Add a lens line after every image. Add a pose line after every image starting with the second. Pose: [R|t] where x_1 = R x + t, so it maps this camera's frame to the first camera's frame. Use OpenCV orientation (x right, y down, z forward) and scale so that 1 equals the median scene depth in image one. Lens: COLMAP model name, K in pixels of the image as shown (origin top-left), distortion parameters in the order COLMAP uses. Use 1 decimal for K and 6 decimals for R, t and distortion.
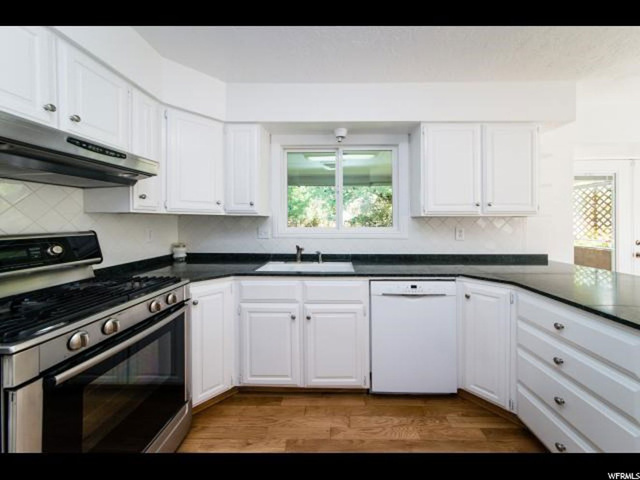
lens RADIAL K [[230.0, 0, 331.3], [0, 230.0, 222.2], [0, 0, 1]] dist [-0.002846, -0.000210]
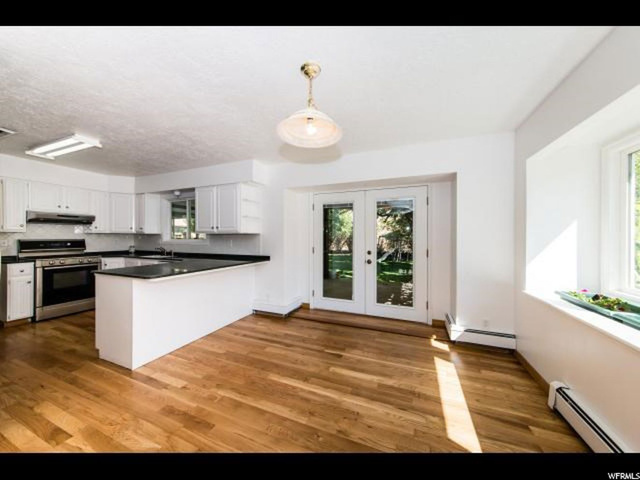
lens RADIAL K [[230.0, 0, 319.3], [0, 230.0, 238.0], [0, 0, 1]] dist [-0.002846, -0.000210]
pose [[0.927274, 0.003680, -0.374365, 2.609272], [-0.003280, 0.999993, 0.001704, 0.007200], [0.374369, -0.000353, 0.927280, -0.574954]]
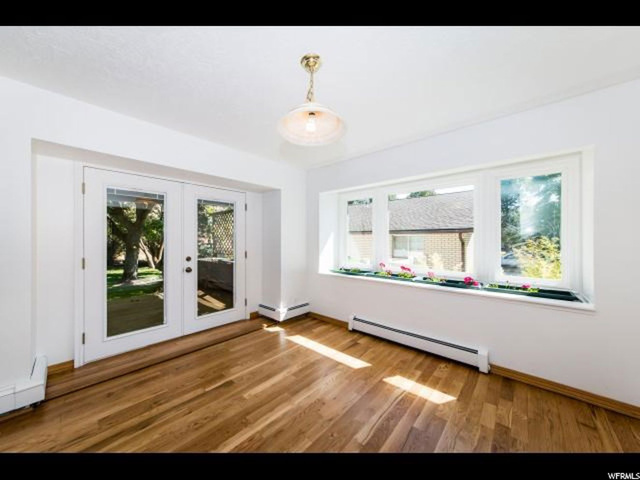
lens RADIAL K [[230.0, 0, 311.8], [0, 230.0, 242.5], [0, 0, 1]] dist [-0.002846, -0.000210]
pose [[0.671151, -0.008673, 0.741270, 1.517146], [0.000056, 0.999932, 0.011648, -0.000976], [-0.741321, -0.007776, 0.671106, -0.291458]]
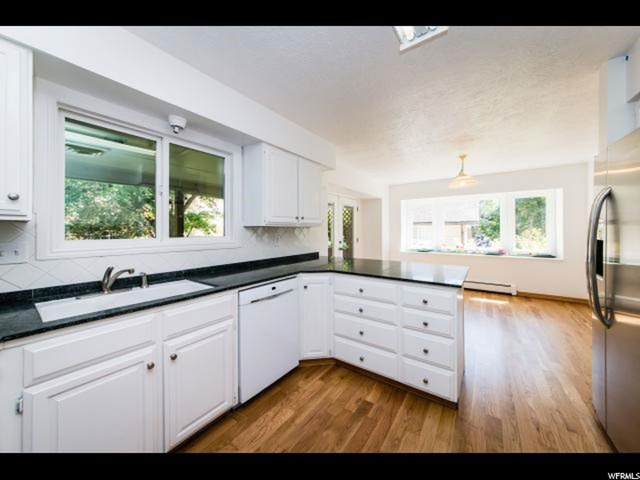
lens RADIAL K [[230.0, 0, 315.4], [0, 230.0, 231.1], [0, 0, 1]] dist [-0.002846, -0.000210]
pose [[0.588869, -0.003528, 0.808221, -0.425787], [0.006136, 0.999981, -0.000106, 0.000409], [-0.808205, 0.005022, 0.588880, 0.165567]]
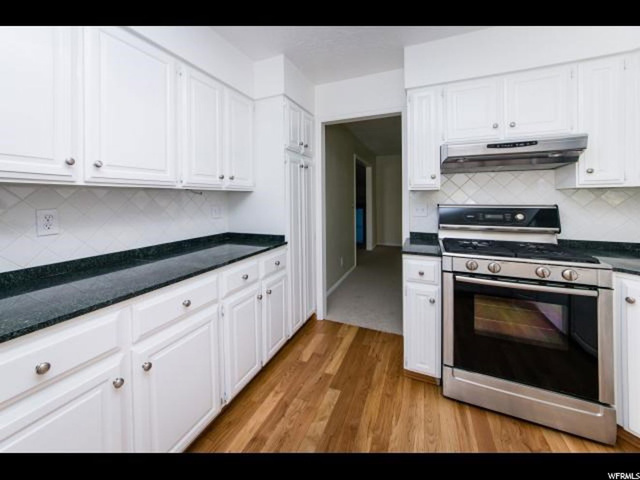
lens RADIAL K [[258.5, 0, 309.9], [0, 258.5, 196.0], [0, 0, 1]] dist [0.001342, -0.000157]
pose [[-0.389927, -0.007375, -0.920816, 0.576981], [-0.001749, 0.999972, -0.007268, 0.003414], [0.920844, -0.001224, -0.389929, 0.306332]]
